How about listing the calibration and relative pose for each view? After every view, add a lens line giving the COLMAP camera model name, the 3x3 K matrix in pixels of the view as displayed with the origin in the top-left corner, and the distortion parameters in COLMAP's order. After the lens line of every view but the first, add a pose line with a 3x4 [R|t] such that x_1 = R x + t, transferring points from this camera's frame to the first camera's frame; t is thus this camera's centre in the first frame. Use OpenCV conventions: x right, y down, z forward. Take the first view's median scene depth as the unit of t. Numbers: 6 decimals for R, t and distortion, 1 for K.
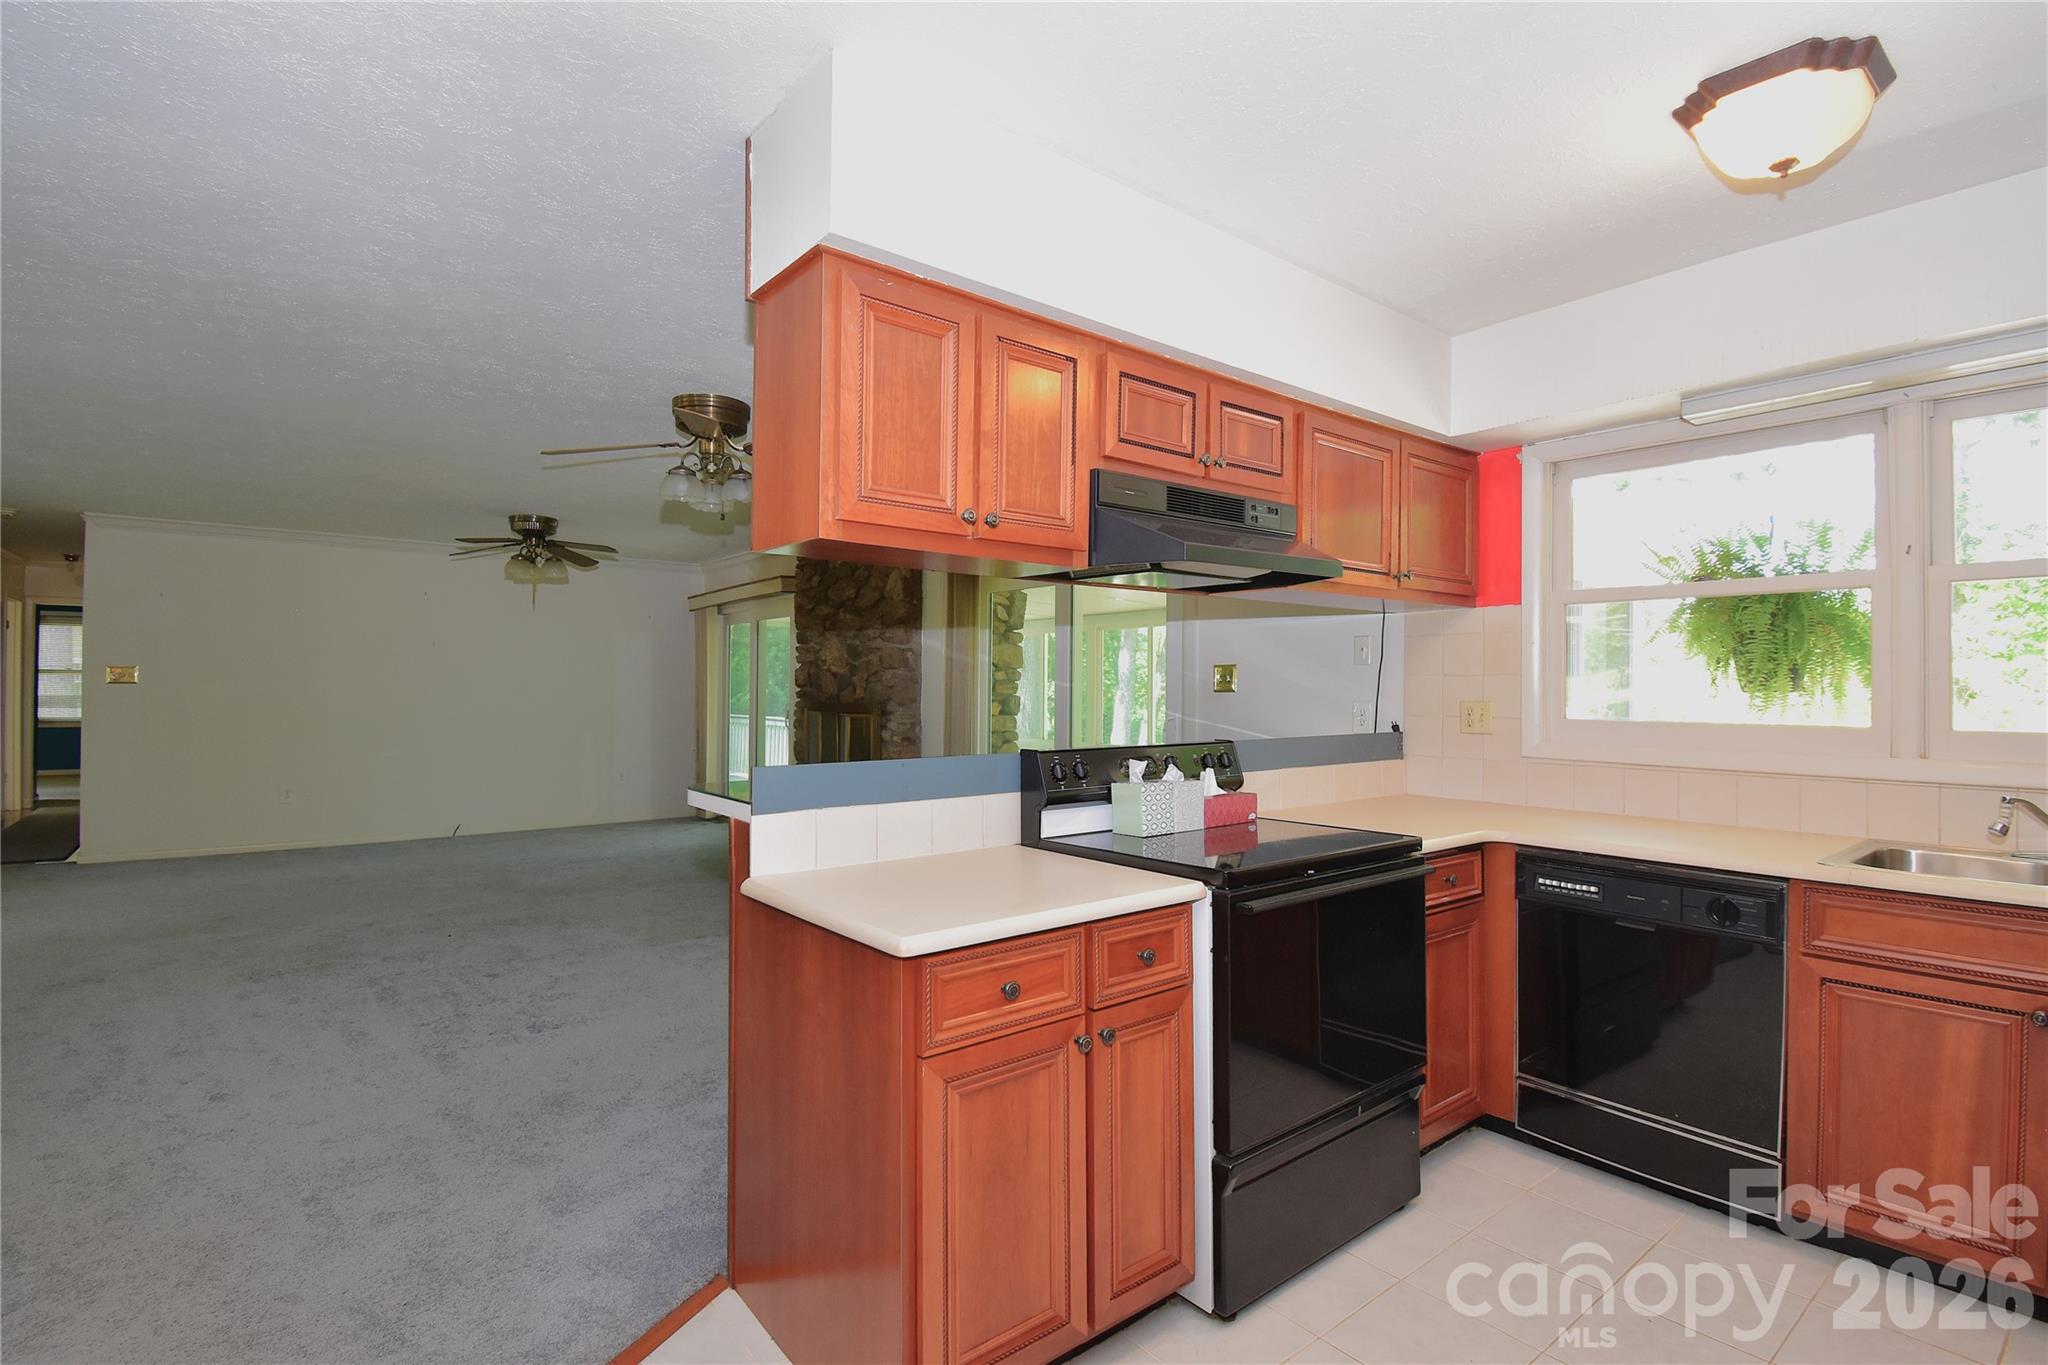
lens RADIAL K [[963.2, 0, 1060.8], [0, 963.2, 682.2], [0, 0, 1]] dist [0.033404, -0.037505]
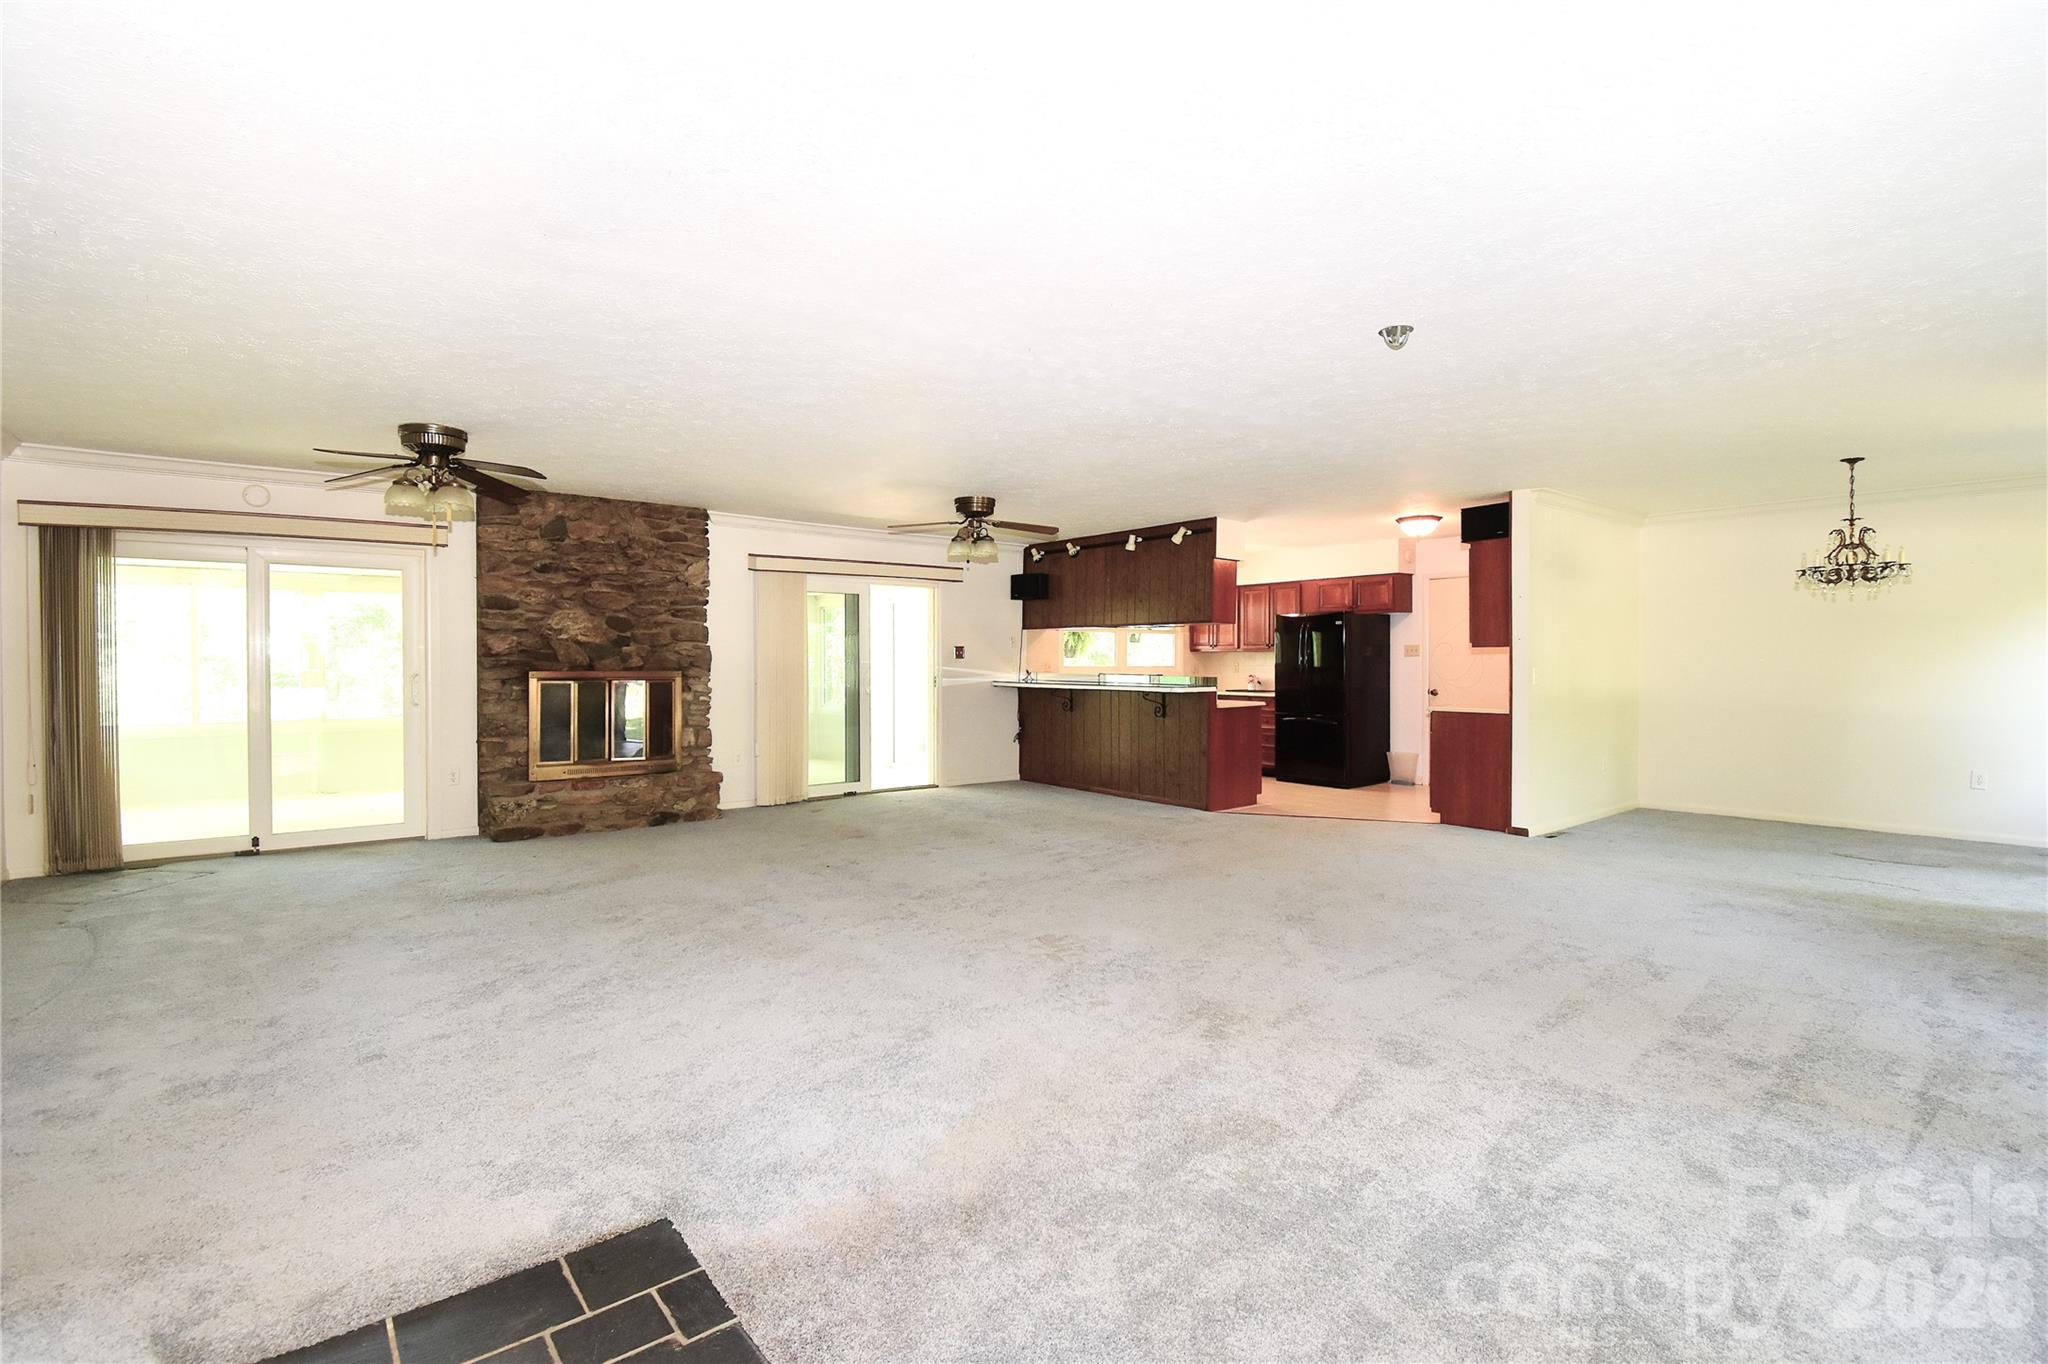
lens RADIAL K [[916.6, 0, 1027.5], [0, 916.6, 675.6], [0, 0, 1]] dist [0.030073, -0.031920]
pose [[0.010226, -0.020514, 0.999737, -3.250182], [-0.008322, 0.999753, 0.020600, 0.009455], [-0.999913, -0.008530, 0.010053, 1.375129]]
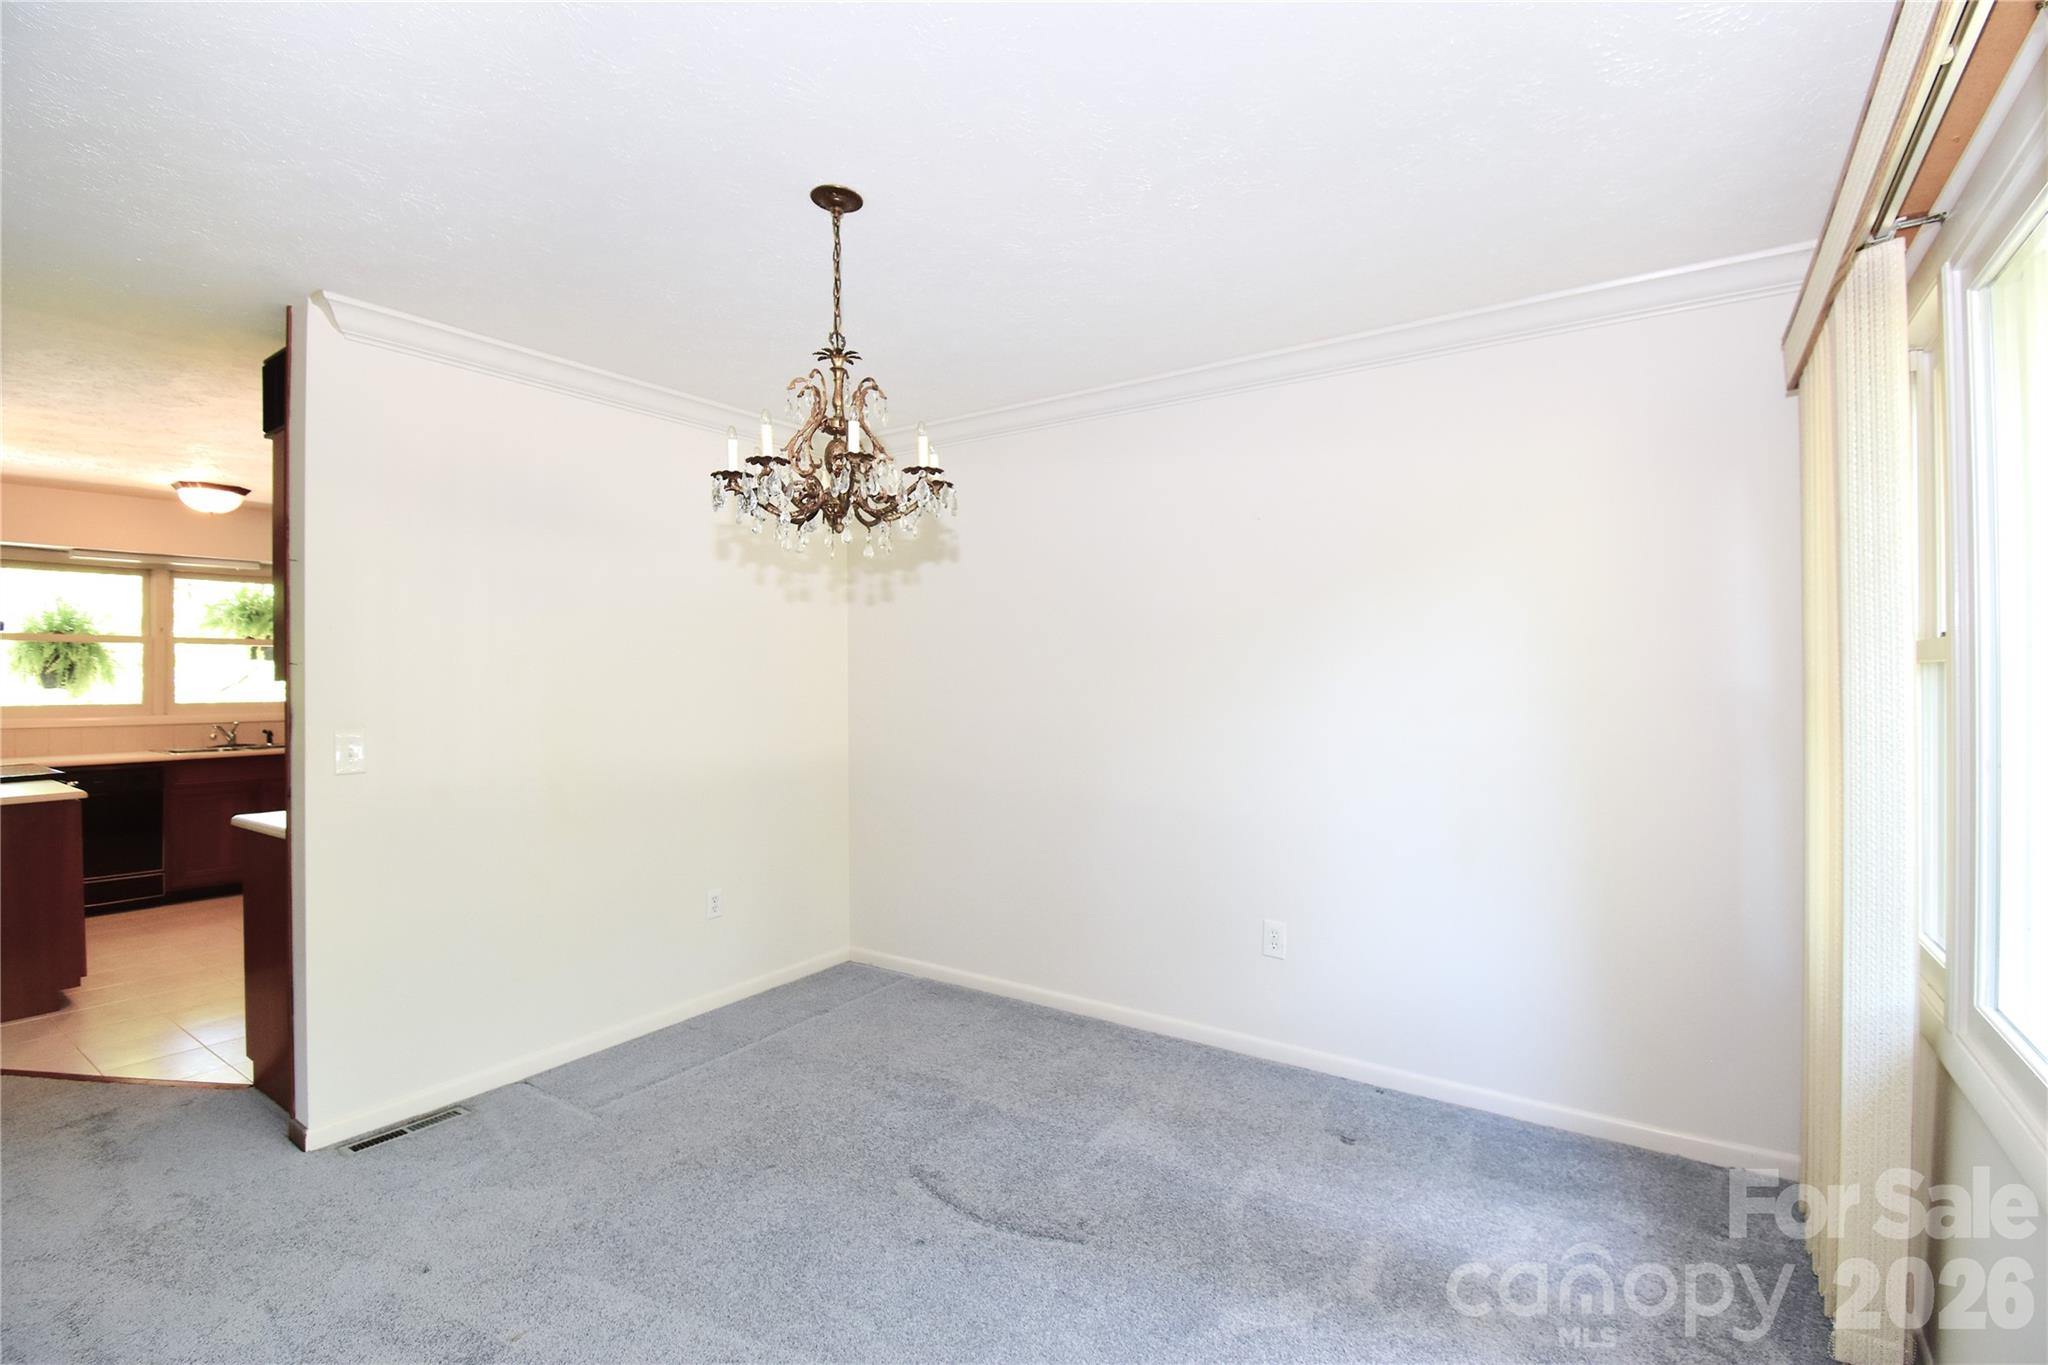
lens RADIAL K [[916.6, 0, 1027.5], [0, 916.6, 676.1], [0, 0, 1]] dist [0.030073, -0.031920]
pose [[-0.282503, -0.004829, 0.959254, -1.933707], [-0.008078, 0.999964, 0.002655, -0.043028], [-0.959232, -0.006999, -0.282531, -0.442658]]
